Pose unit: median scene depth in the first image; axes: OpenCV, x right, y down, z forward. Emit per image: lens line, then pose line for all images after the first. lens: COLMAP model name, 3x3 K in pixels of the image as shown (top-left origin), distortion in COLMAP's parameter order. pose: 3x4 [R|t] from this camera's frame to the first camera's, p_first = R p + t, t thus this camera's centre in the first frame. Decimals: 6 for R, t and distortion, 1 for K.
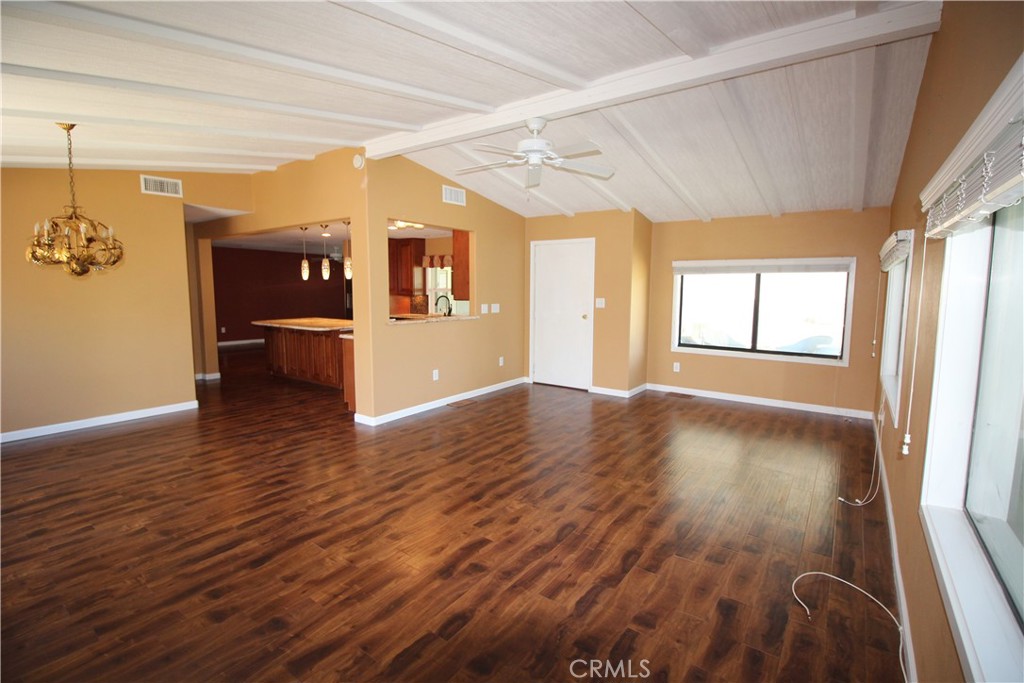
lens RADIAL K [[471.3, 0, 510.2], [0, 471.3, 338.0], [0, 0, 1]] dist [-0.000431, -0.013048]
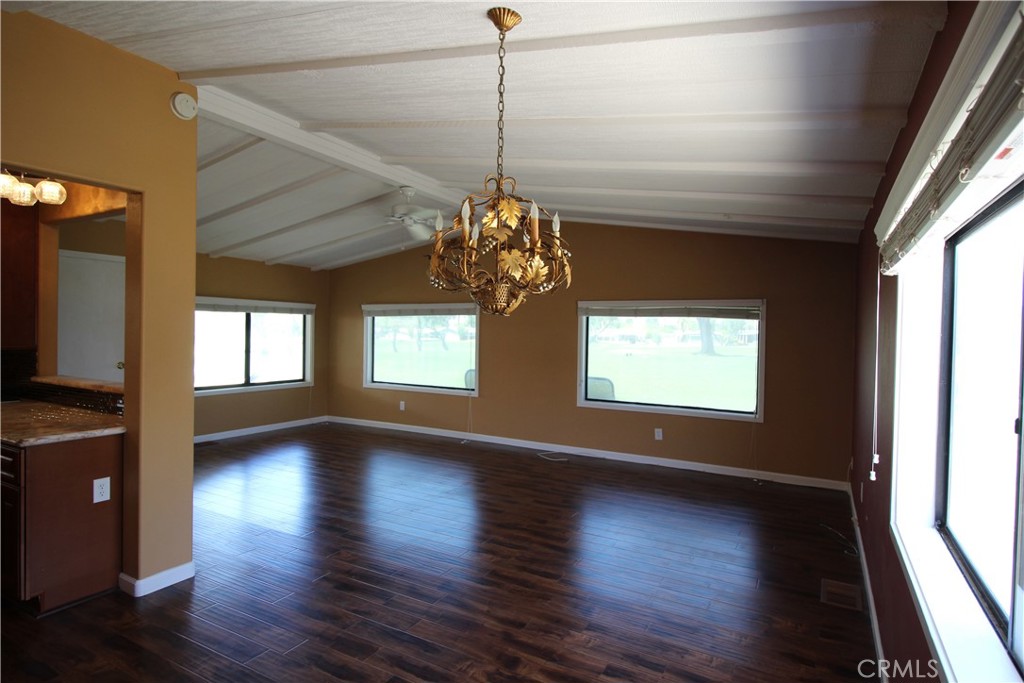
lens RADIAL K [[554.7, 0, 507.2], [0, 554.7, 338.7], [0, 0, 1]] dist [0.002501, -0.010416]
pose [[-0.116312, -0.022319, 0.992962, -1.496972], [0.088638, 0.995525, 0.032759, -0.123229], [-0.989250, 0.091825, -0.113813, 1.046535]]
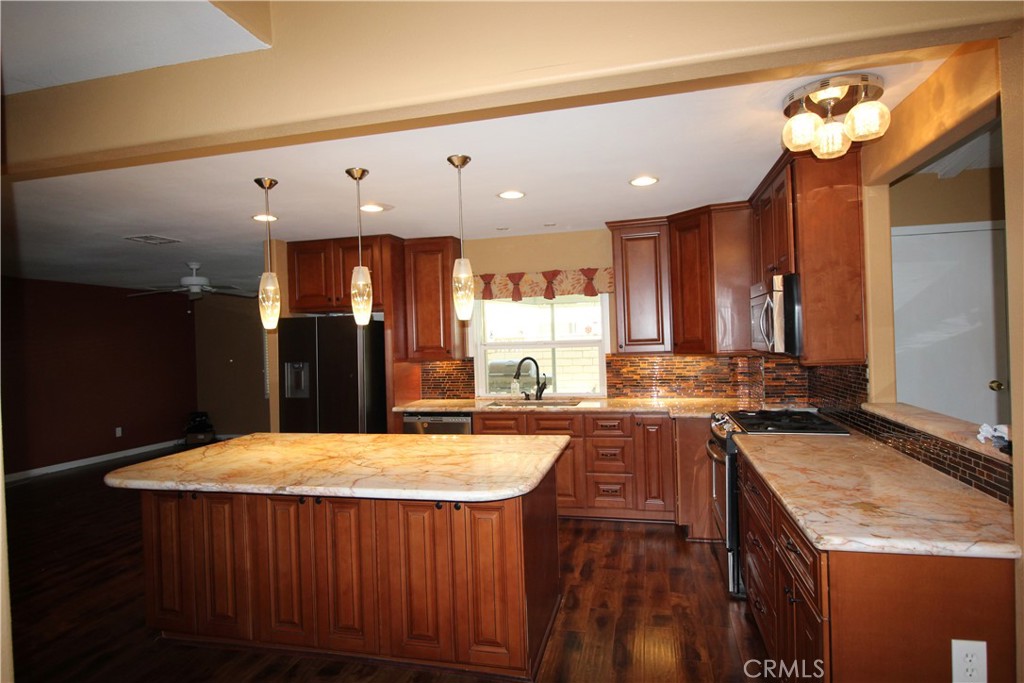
lens RADIAL K [[571.5, 0, 510.8], [0, 571.5, 335.9], [0, 0, 1]] dist [0.004855, -0.012664]
pose [[0.925987, -0.035310, 0.375901, -1.021749], [0.078075, 0.992005, -0.099144, -0.151200], [-0.369395, 0.121155, 0.921341, 1.310982]]
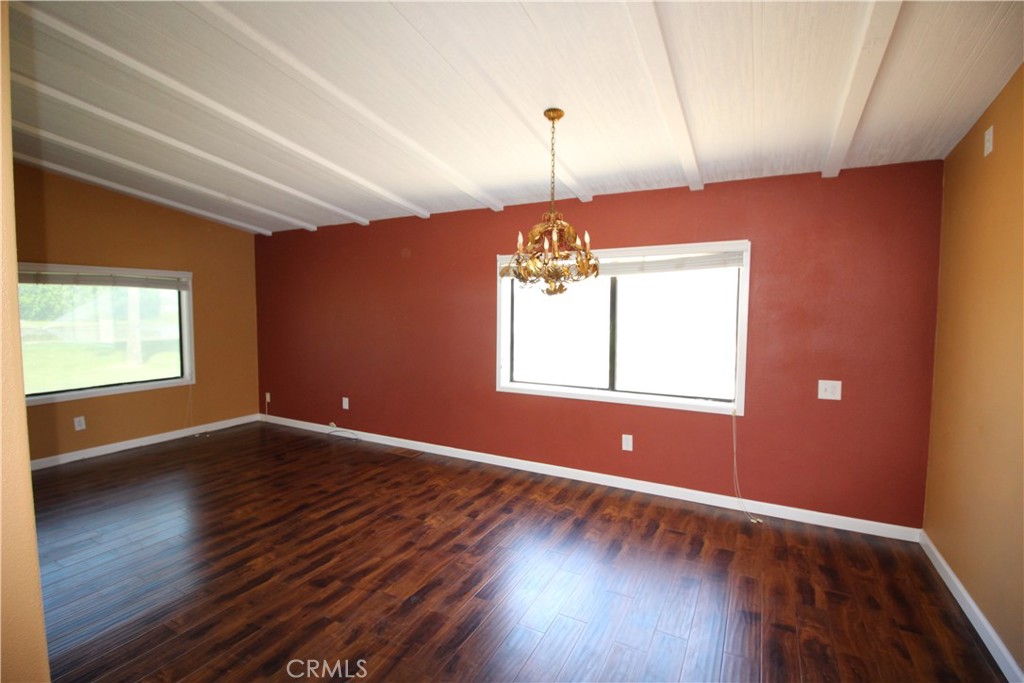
lens RADIAL K [[471.3, 0, 510.2], [0, 471.3, 338.0], [0, 0, 1]] dist [-0.000431, -0.013048]
pose [[-0.990639, 0.000717, -0.136505, -0.730912], [-0.023703, 0.983892, 0.177188, -0.205181], [0.134433, 0.178765, -0.974665, 1.800629]]
